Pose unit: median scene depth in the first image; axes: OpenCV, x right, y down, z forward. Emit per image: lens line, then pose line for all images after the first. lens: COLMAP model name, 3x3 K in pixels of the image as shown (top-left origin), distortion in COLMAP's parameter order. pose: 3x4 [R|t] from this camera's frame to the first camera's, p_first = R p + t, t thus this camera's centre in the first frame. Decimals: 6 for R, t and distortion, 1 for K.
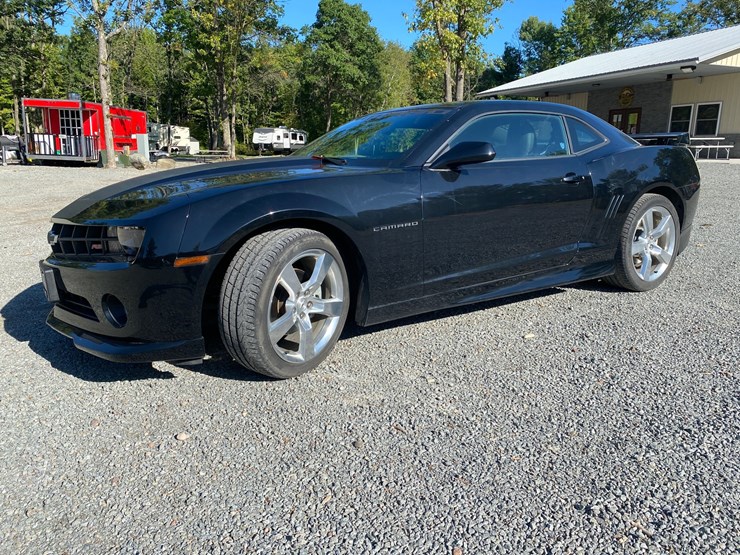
lens RADIAL K [[556.4, 0, 377.2], [0, 556.4, 269.8], [0, 0, 1]] dist [0.030318, -0.033624]
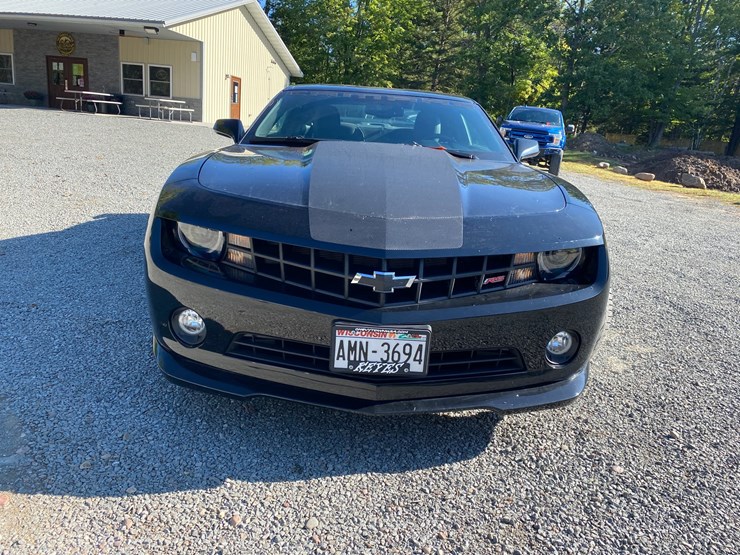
lens RADIAL K [[557.5, 0, 373.0], [0, 557.5, 279.9], [0, 0, 1]] dist [0.026071, -0.025450]
pose [[0.571869, -0.169402, 0.802664, -0.089967], [0.091271, 0.985510, 0.142965, -0.012354], [-0.815252, -0.008497, 0.579044, 0.051183]]
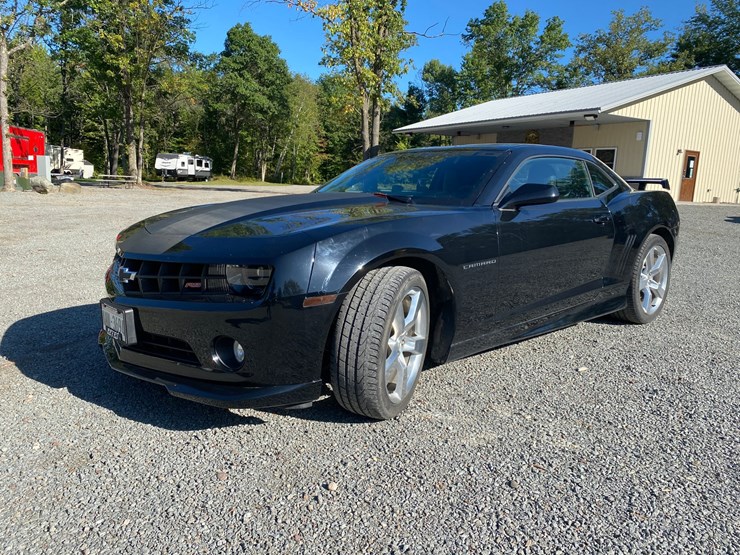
lens RADIAL K [[556.4, 0, 377.2], [0, 556.4, 269.8], [0, 0, 1]] dist [0.030318, -0.033624]
pose [[0.986894, 0.005473, 0.161275, -0.025735], [0.003293, 0.998533, -0.054040, -0.001074], [-0.161334, 0.053863, 0.985429, 0.001883]]
